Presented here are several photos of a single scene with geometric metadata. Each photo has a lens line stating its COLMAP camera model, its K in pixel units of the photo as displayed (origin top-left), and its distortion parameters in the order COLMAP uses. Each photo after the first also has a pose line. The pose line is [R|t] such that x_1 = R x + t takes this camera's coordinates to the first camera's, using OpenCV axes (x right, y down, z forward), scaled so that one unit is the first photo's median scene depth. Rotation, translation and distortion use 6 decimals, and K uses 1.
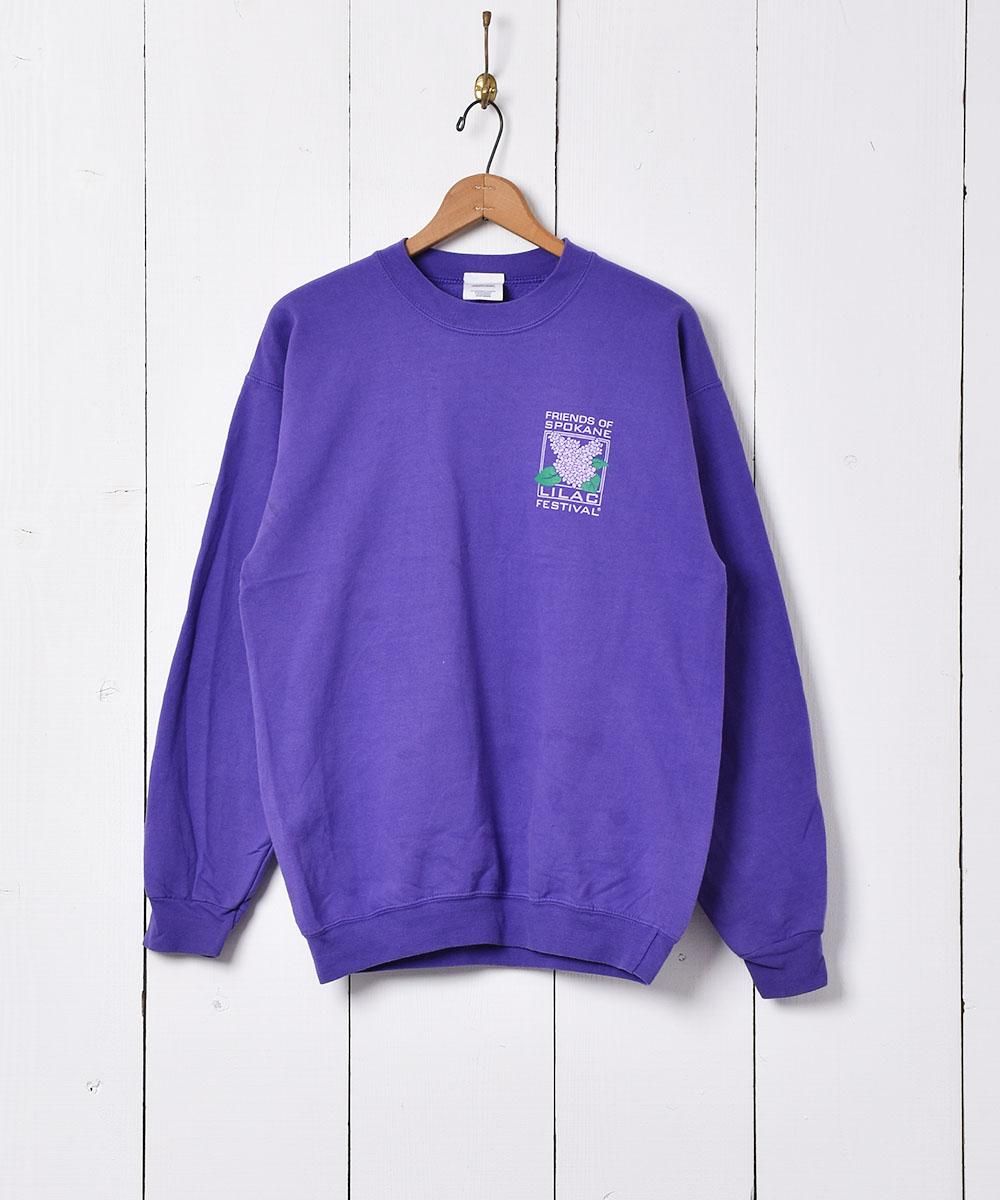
lens RADIAL K [[2370.0, 0, 500.0], [0, 2370.0, 600.0], [0, 0, 1]] dist [0.045065, 0.108693]
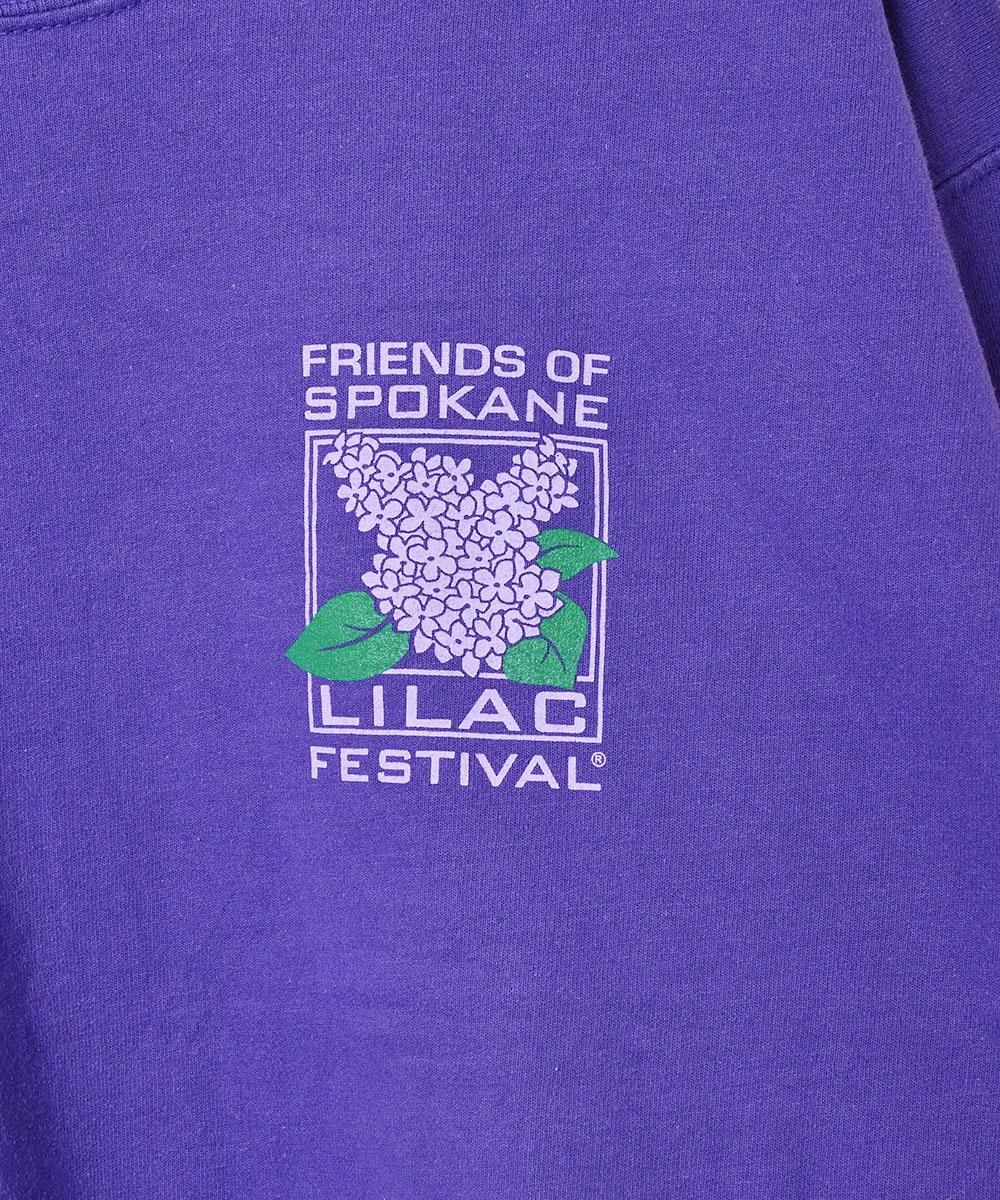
lens RADIAL K [[2477.1, 0, 543.0], [0, 2477.1, 602.9], [0, 0, 1]] dist [0.054389, -0.027931]
pose [[0.988917, -0.123554, 0.082328, 0.019870], [0.126916, 0.991226, -0.036925, -0.044652], [-0.077043, 0.046964, 0.995921, 0.772931]]
